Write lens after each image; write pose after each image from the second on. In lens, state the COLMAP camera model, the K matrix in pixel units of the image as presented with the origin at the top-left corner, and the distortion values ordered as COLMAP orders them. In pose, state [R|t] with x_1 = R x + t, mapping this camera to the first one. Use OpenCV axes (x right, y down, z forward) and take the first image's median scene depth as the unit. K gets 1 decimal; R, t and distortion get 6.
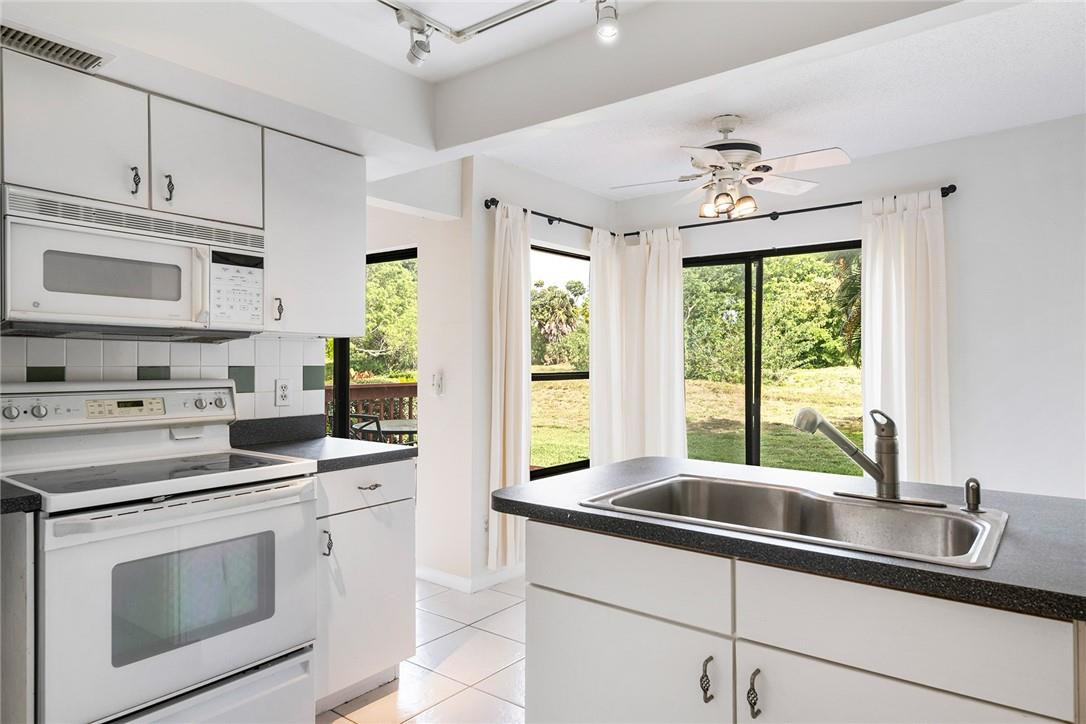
lens RADIAL K [[671.0, 0, 542.8], [0, 671.0, 363.4], [0, 0, 1]] dist [-0.002593, -0.000423]
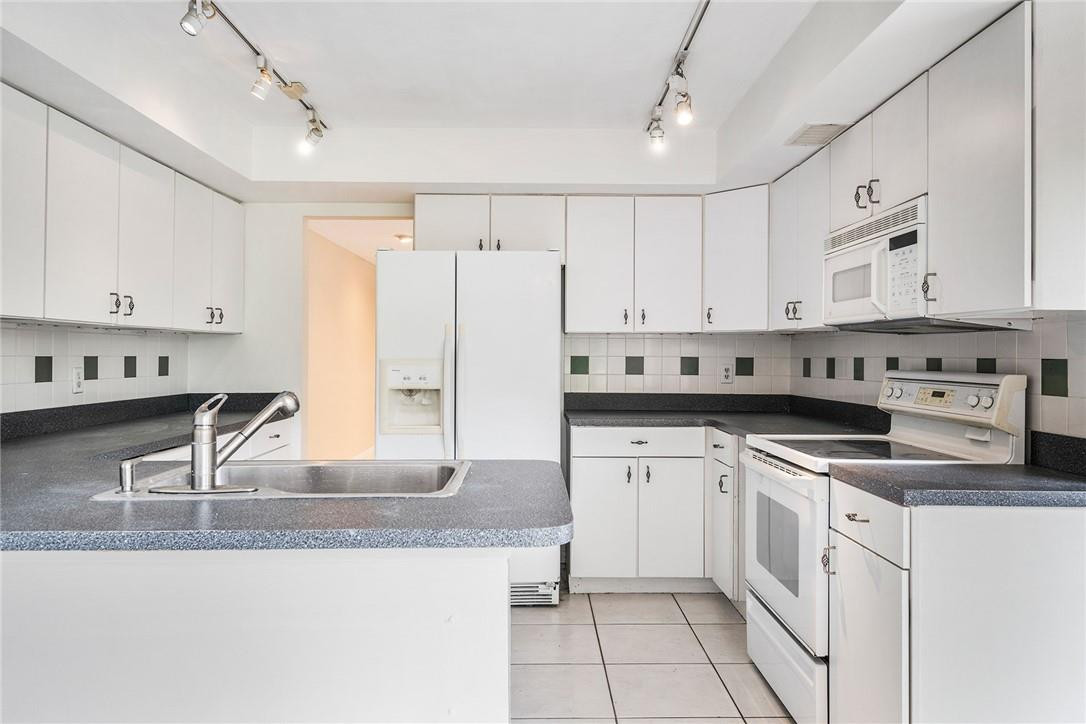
lens RADIAL K [[502.7, 0, 541.3], [0, 502.7, 354.3], [0, 0, 1]] dist [-0.002619, -0.001229]
pose [[-0.772653, 0.000648, -0.634828, 0.354113], [0.000491, 1.000000, 0.000423, -0.001376], [0.634828, 0.000015, -0.772653, 1.228972]]
